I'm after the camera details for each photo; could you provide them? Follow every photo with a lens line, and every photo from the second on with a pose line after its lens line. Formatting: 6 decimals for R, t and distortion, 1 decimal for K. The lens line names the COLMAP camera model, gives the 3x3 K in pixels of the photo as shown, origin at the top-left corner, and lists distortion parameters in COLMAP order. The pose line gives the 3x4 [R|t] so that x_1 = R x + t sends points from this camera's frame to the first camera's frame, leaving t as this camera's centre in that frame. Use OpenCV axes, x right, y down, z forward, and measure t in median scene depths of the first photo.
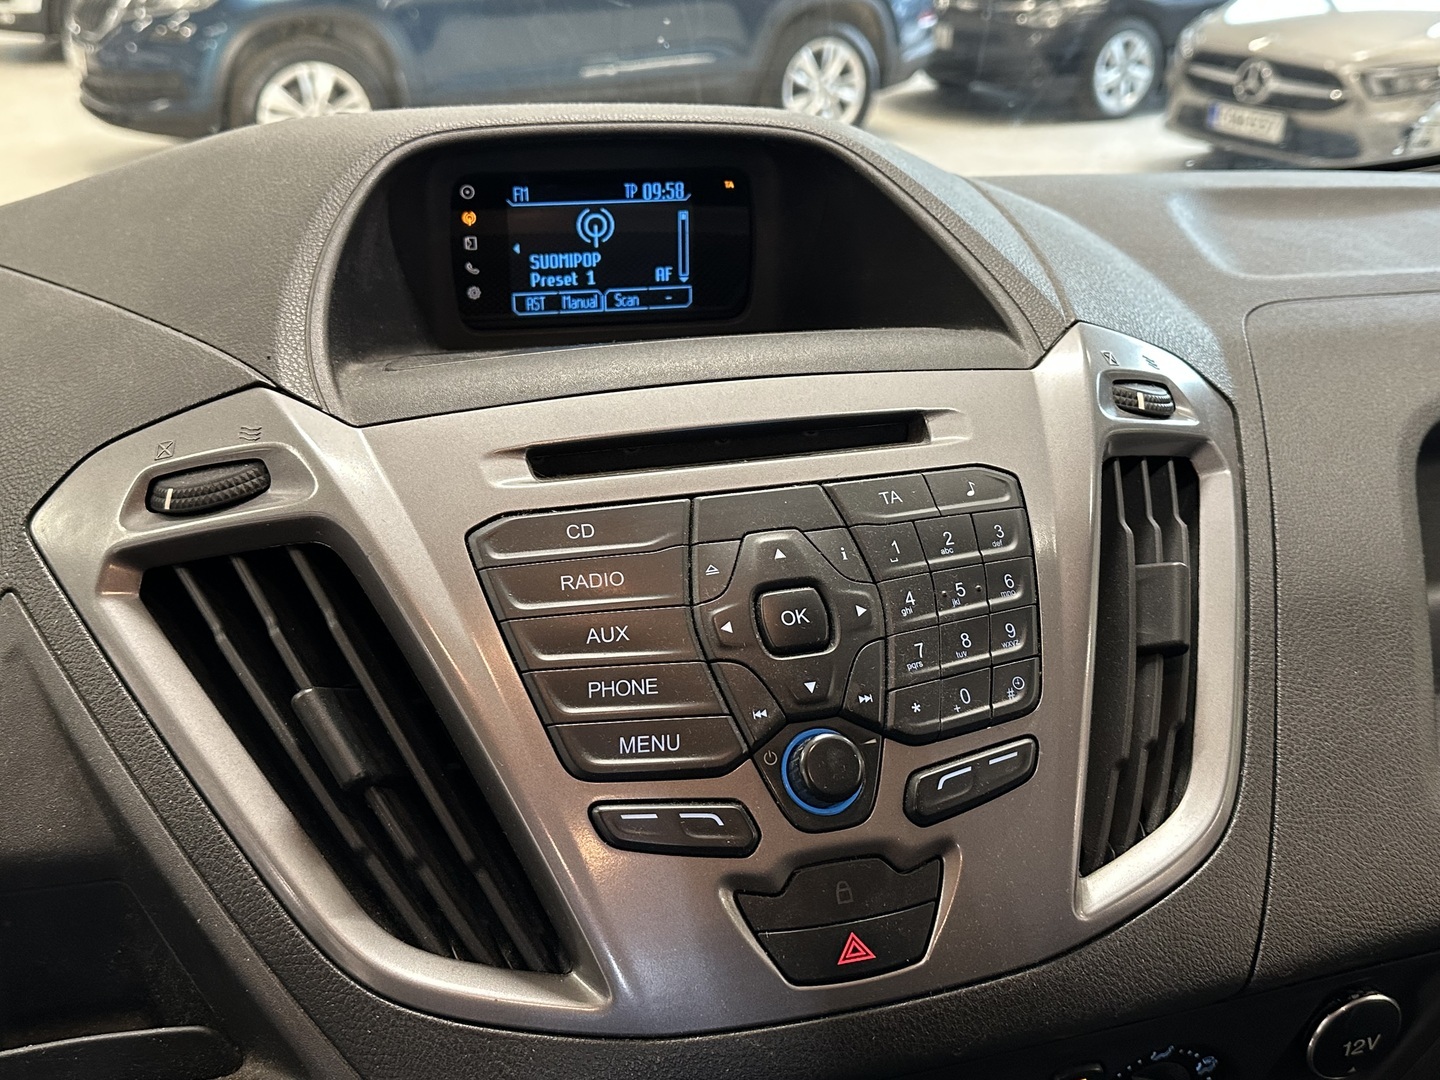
lens RADIAL K [[1481.5, 0, 721.3], [0, 1481.5, 538.7], [0, 0, 1]] dist [-0.051525, 0.000000]
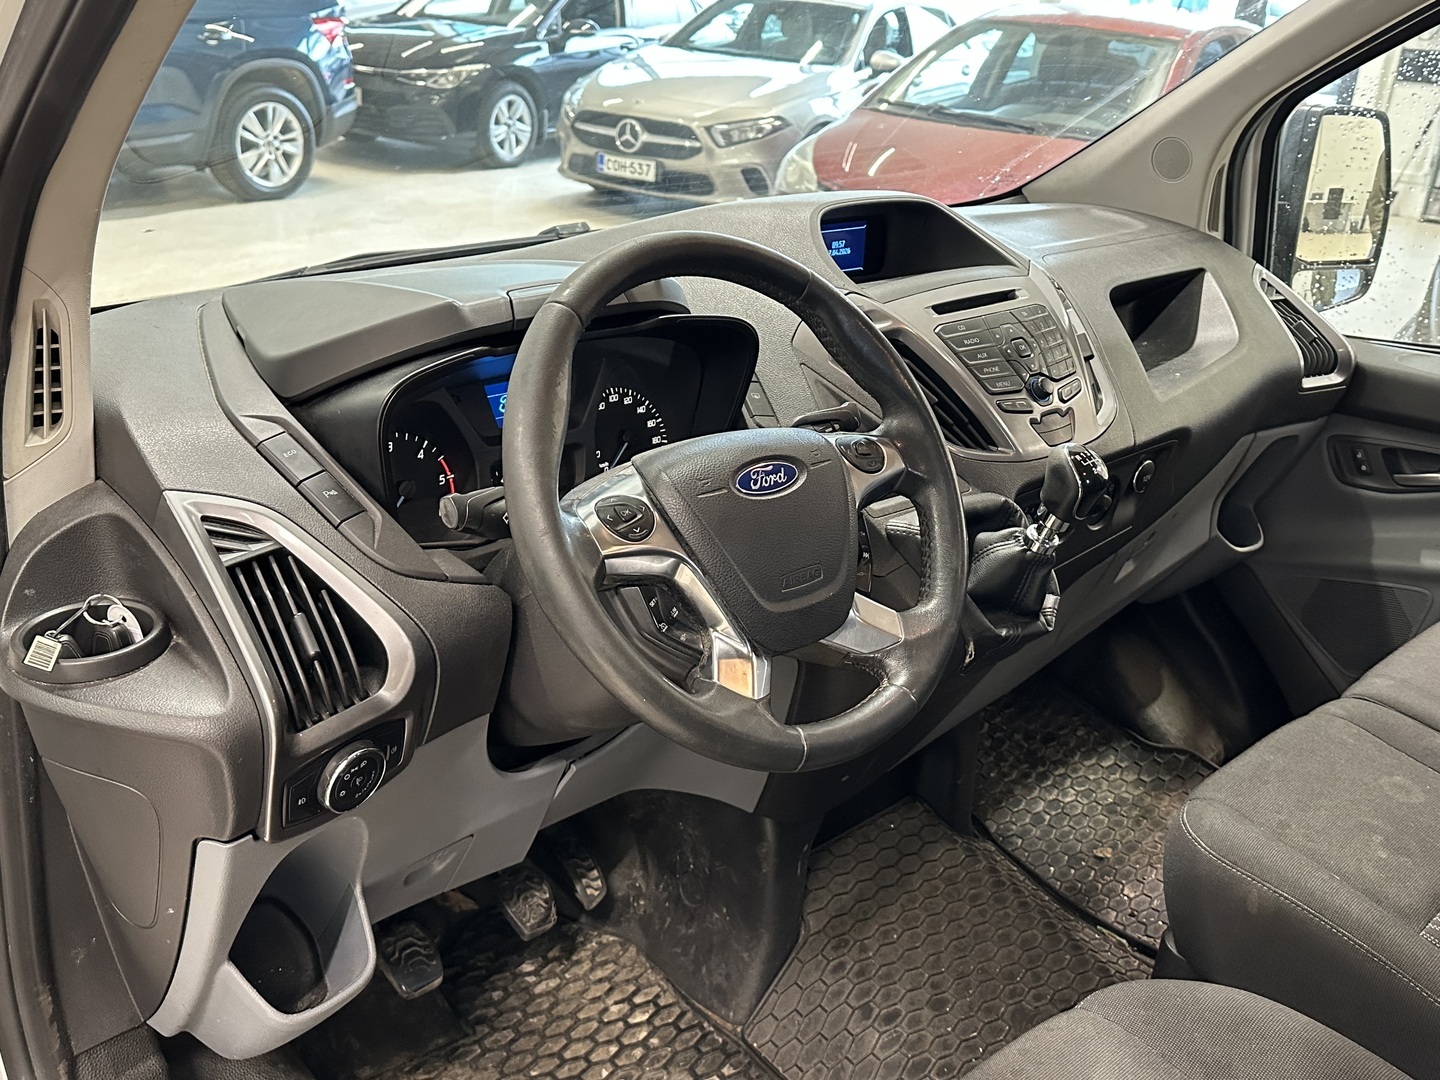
lens RADIAL K [[1370.4, 0, 719.7], [0, 1370.4, 540.8], [0, 0, 1]] dist [0.073535, 0.000000]
pose [[0.885943, -0.140110, 0.442125, -0.147029], [0.144245, 0.989240, 0.024448, 0.022972], [-0.440794, 0.042115, 0.896620, -0.108383]]
